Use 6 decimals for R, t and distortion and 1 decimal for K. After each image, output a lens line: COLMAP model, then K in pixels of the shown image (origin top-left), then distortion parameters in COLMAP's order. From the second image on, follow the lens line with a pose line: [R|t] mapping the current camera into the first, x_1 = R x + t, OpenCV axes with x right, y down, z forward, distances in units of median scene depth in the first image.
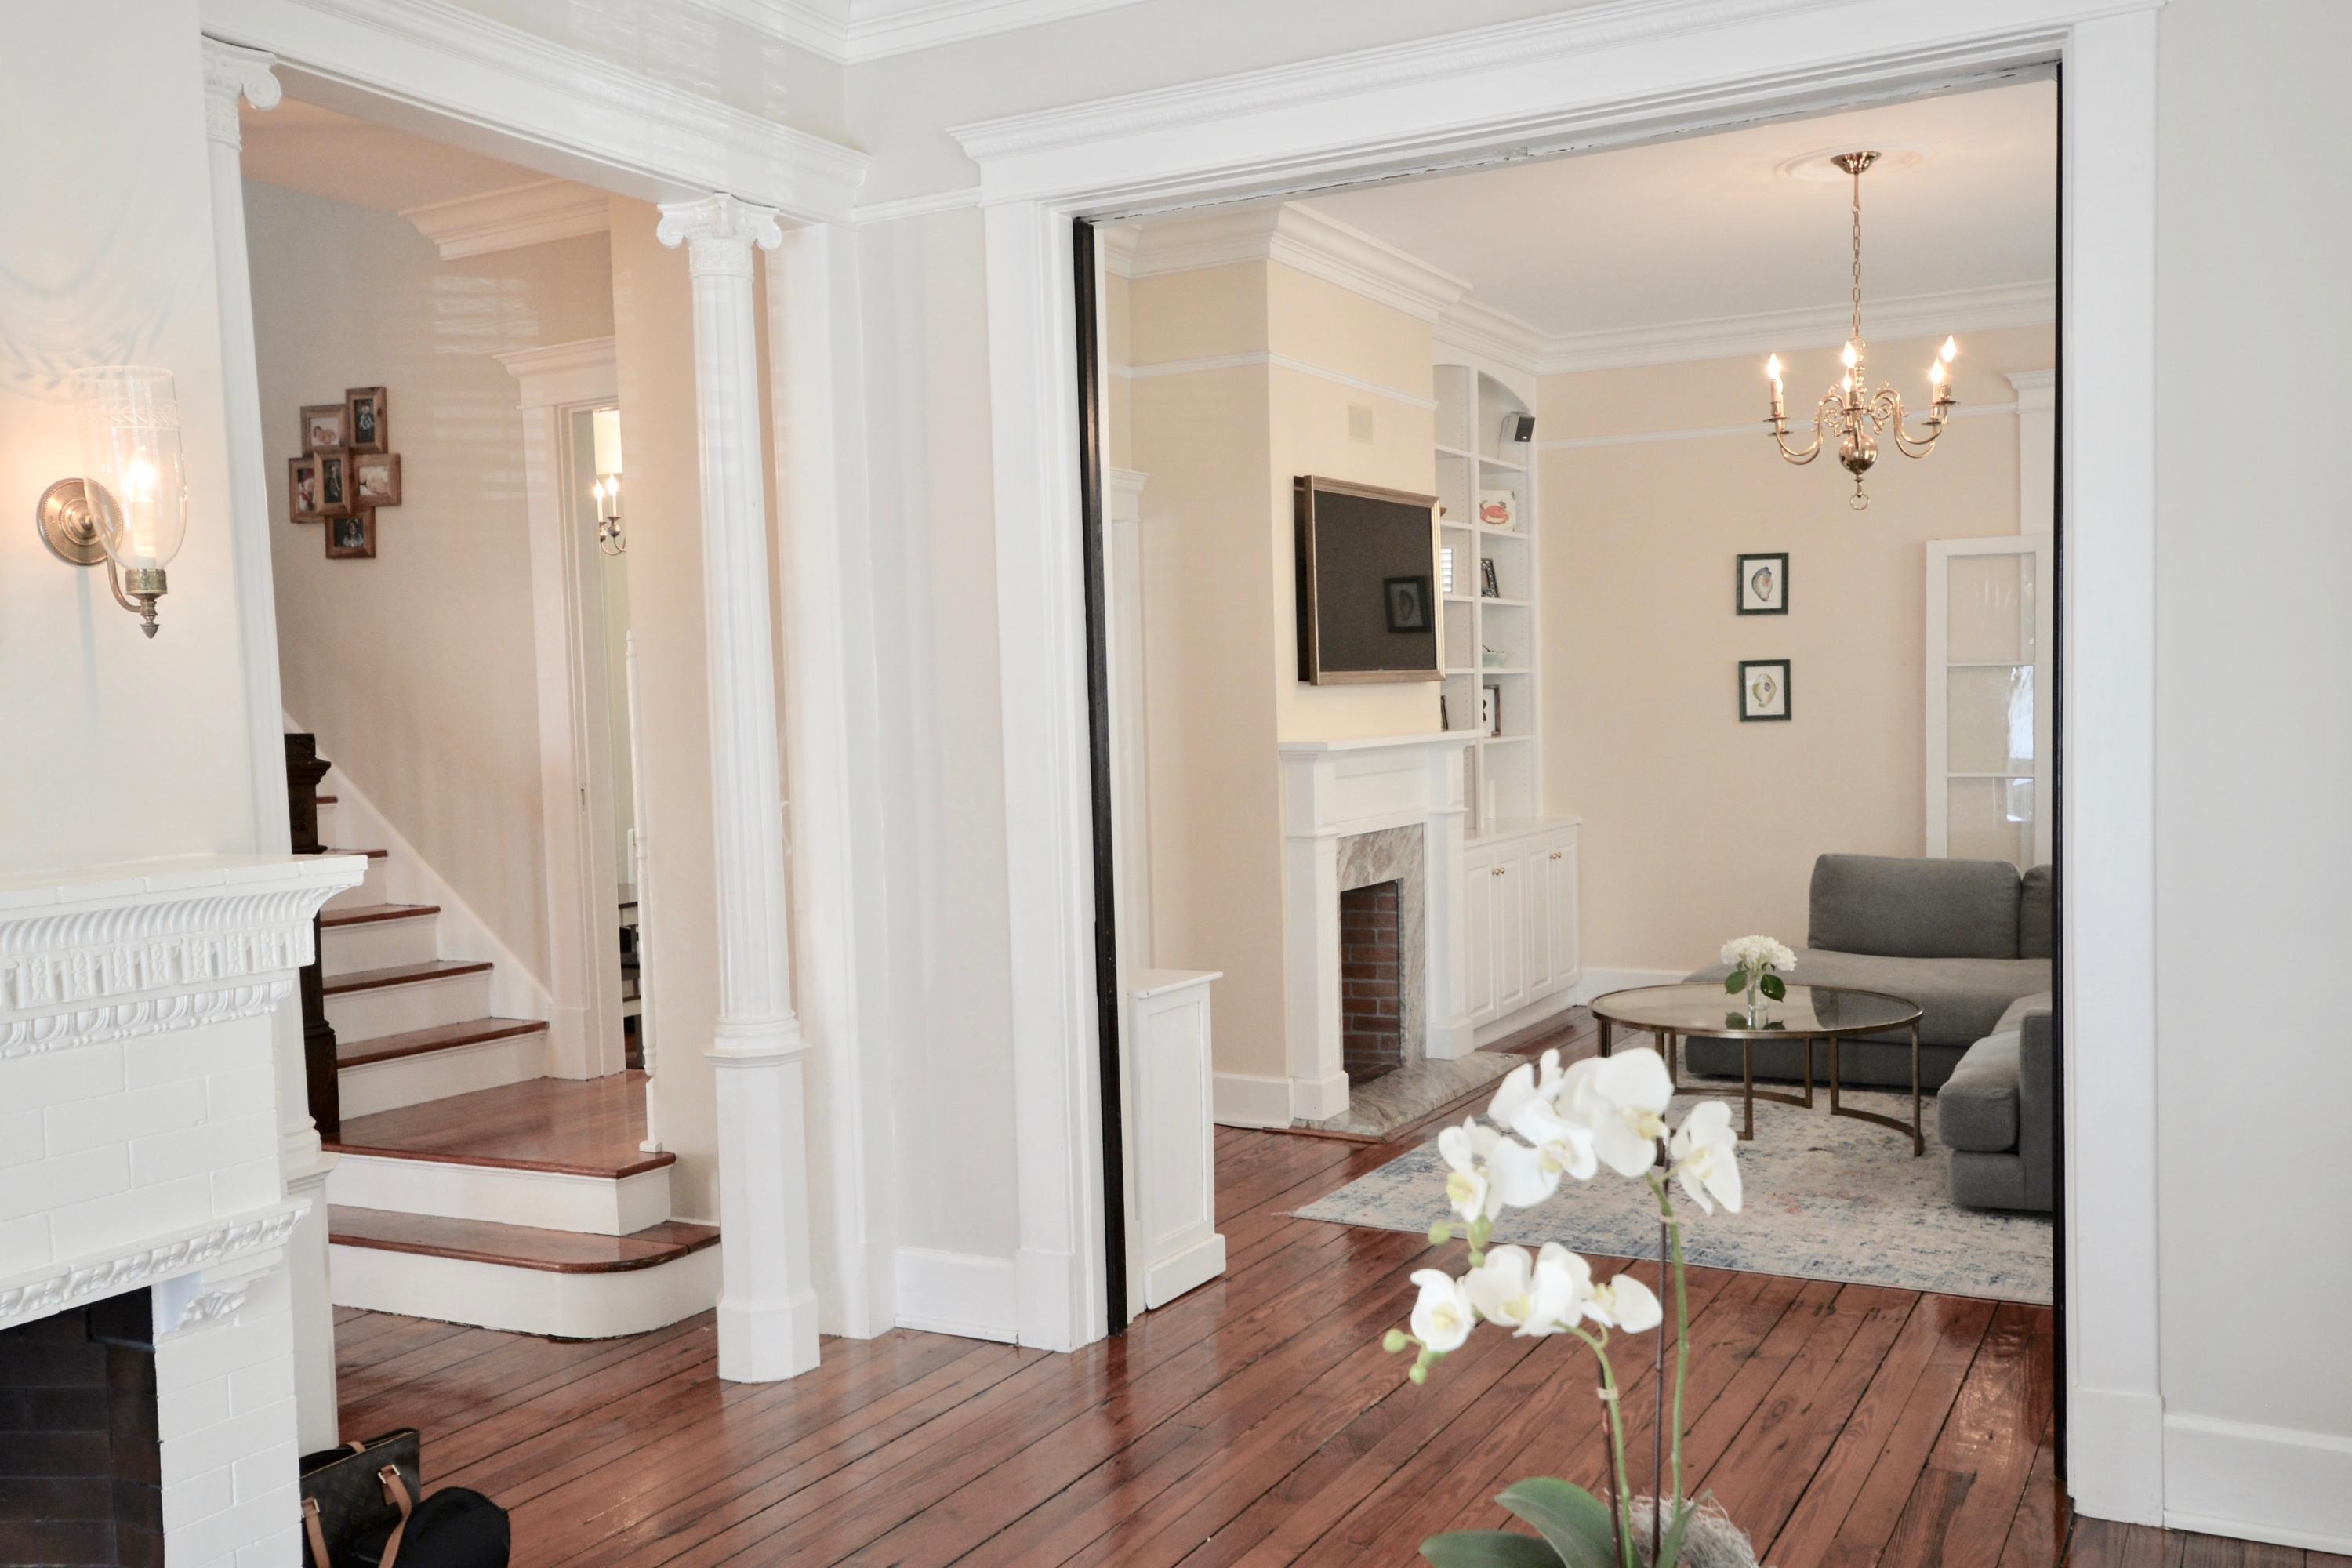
lens RADIAL K [[2059.5, 0, 1175.6], [0, 2059.5, 788.1], [0, 0, 1]] dist [0.037332, -0.024193]
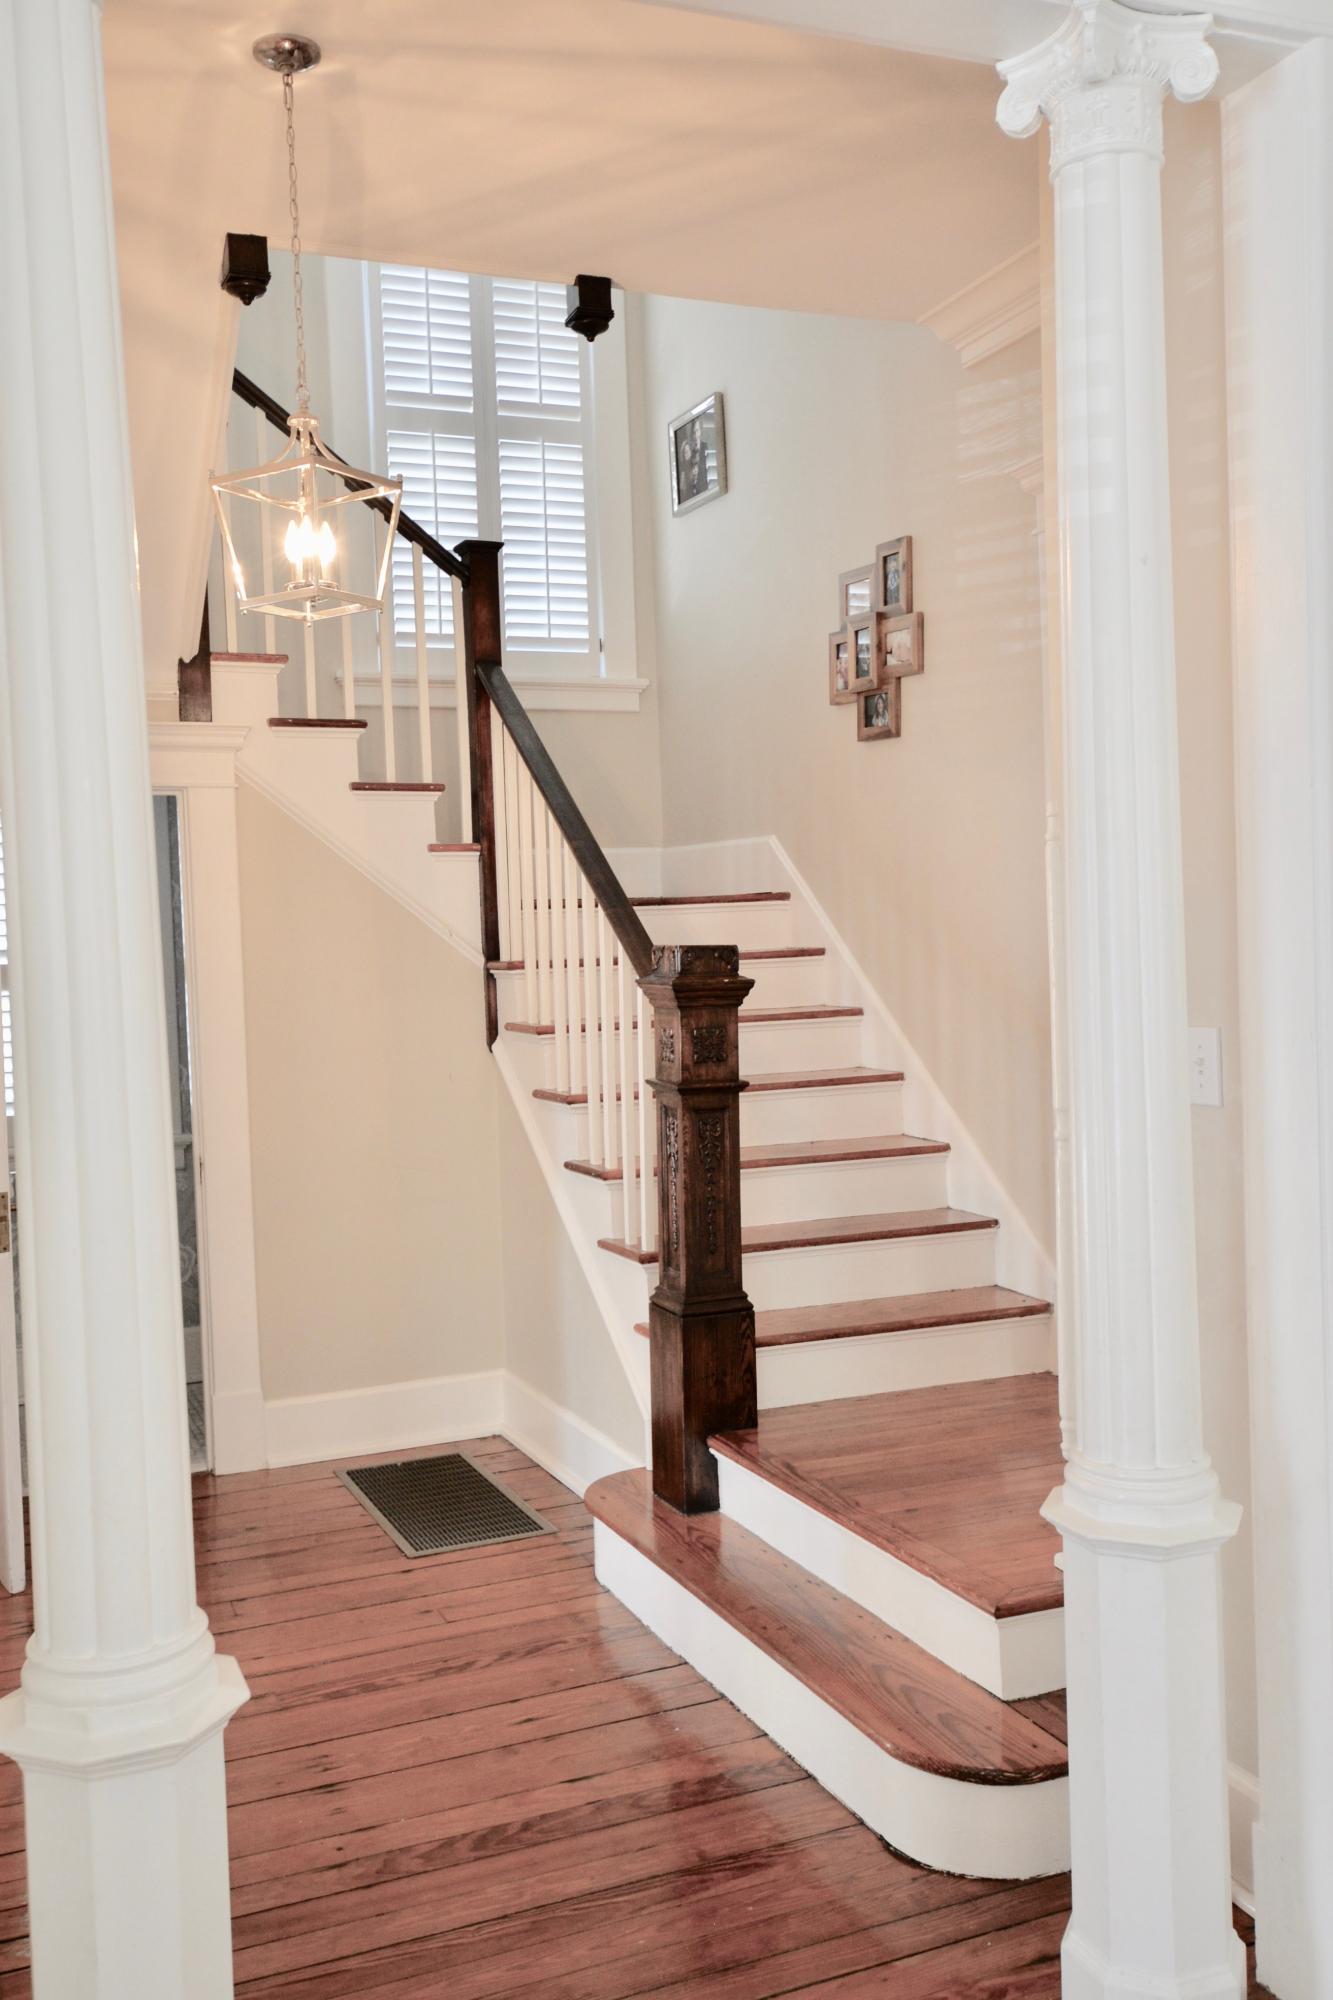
lens RADIAL K [[1751.2, 0, 661.9], [0, 1751.2, 995.0], [0, 0, 1]] dist [0.037332, -0.024193]
pose [[0.783219, 0.028603, -0.621088, -0.004248], [-0.017184, 0.999555, 0.024363, -0.019294], [0.621509, -0.008409, 0.783362, 0.365331]]
